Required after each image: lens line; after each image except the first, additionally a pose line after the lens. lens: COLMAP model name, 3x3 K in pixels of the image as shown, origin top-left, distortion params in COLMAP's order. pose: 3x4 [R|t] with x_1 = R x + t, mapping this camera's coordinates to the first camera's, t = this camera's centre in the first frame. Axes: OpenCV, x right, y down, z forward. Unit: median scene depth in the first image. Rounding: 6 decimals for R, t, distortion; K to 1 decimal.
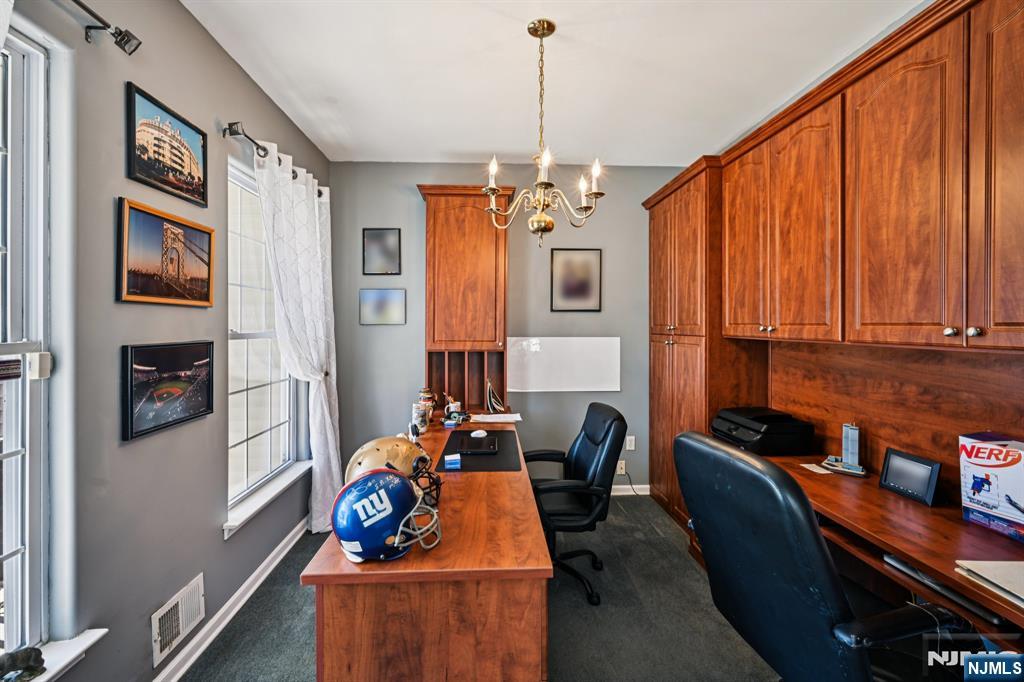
lens RADIAL K [[446.7, 0, 513.5], [0, 446.7, 336.0], [0, 0, 1]] dist [-0.000476, -0.000216]
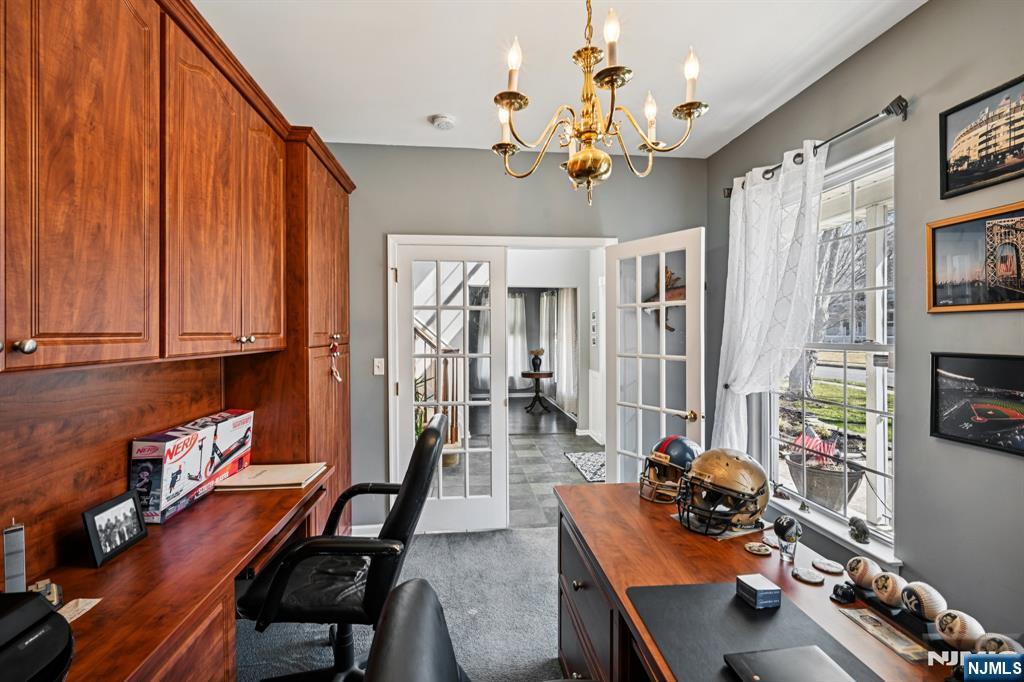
lens RADIAL K [[446.7, 0, 513.5], [0, 446.7, 336.0], [0, 0, 1]] dist [-0.000476, -0.000216]
pose [[-0.998571, 0.001649, -0.053410, 0.230661], [-0.000192, 0.999407, 0.034443, -0.052569], [0.053435, 0.034404, -0.997978, 1.877769]]
